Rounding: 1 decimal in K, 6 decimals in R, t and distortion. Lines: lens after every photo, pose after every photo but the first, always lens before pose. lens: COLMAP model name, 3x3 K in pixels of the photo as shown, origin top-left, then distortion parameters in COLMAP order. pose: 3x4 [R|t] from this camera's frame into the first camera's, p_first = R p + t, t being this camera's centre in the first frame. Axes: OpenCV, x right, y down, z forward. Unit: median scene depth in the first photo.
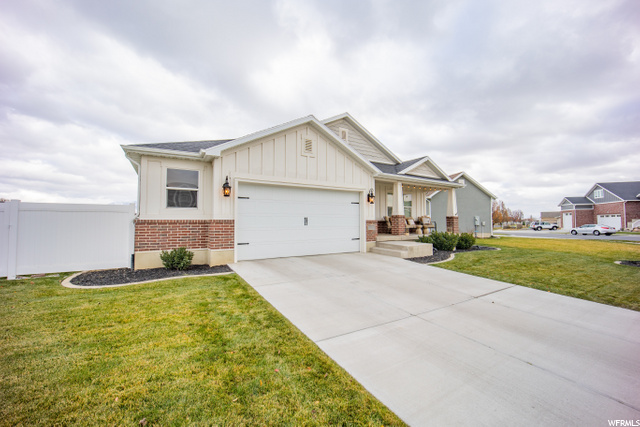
lens RADIAL K [[262.6, 0, 323.2], [0, 262.6, 214.1], [0, 0, 1]] dist [-0.022930, -0.000096]
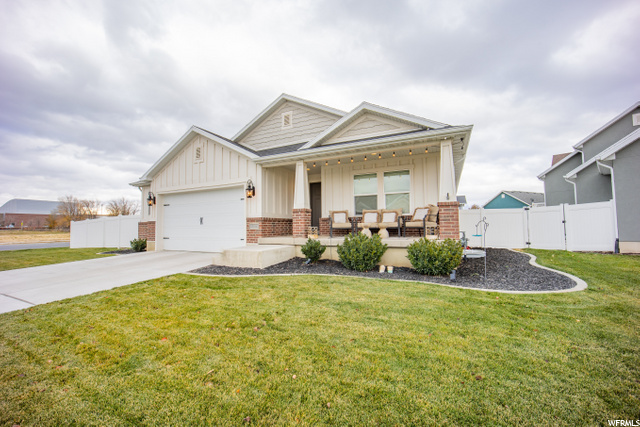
lens RADIAL K [[262.6, 0, 323.2], [0, 262.6, 214.1], [0, 0, 1]] dist [-0.022930, -0.000096]
pose [[0.524066, -0.041314, -0.850675, 0.996272], [0.039877, 0.998918, -0.023947, 0.040190], [0.850743, -0.021372, 0.525147, 0.740835]]
